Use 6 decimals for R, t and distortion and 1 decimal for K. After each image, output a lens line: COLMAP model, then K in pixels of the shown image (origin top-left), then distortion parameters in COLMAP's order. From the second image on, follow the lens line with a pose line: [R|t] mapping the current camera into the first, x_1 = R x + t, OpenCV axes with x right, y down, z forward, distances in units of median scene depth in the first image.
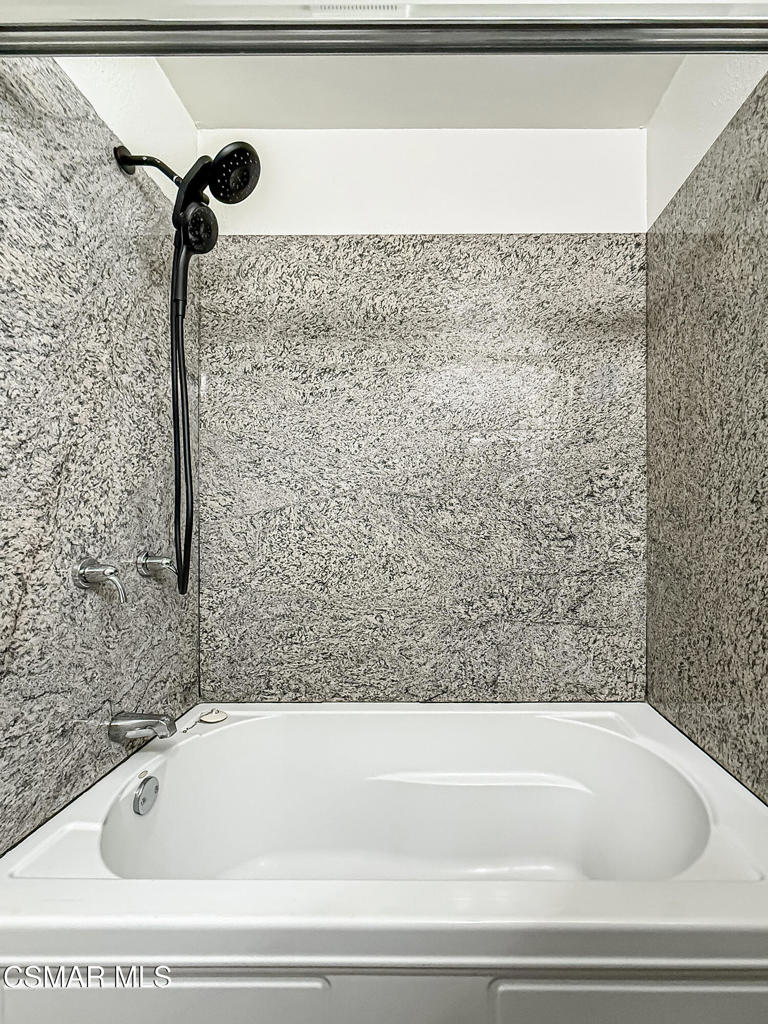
lens RADIAL K [[417.9, 0, 379.4], [0, 417.9, 519.8], [0, 0, 1]] dist [-0.000697, 0.000131]
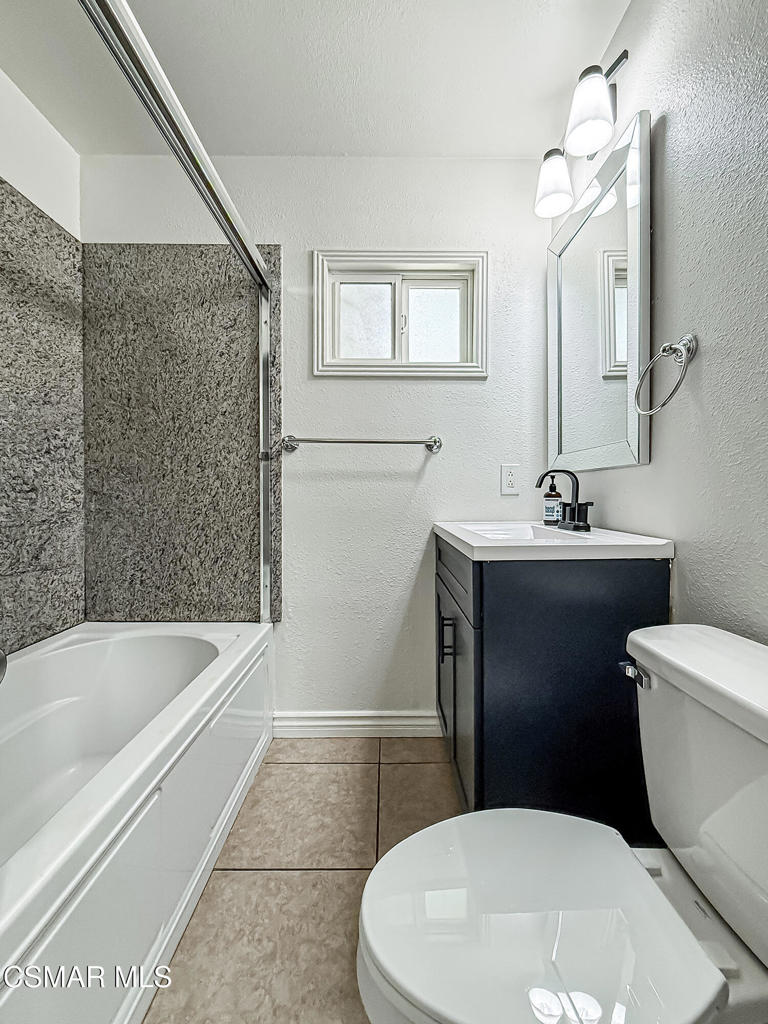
lens RADIAL K [[417.9, 0, 382.5], [0, 417.9, 493.8], [0, 0, 1]] dist [-0.000697, 0.000131]
pose [[0.009628, -0.001594, 0.999952, -0.600133], [-0.009654, 0.999952, 0.001687, 0.041625], [-0.999907, -0.009669, 0.009612, 0.099085]]
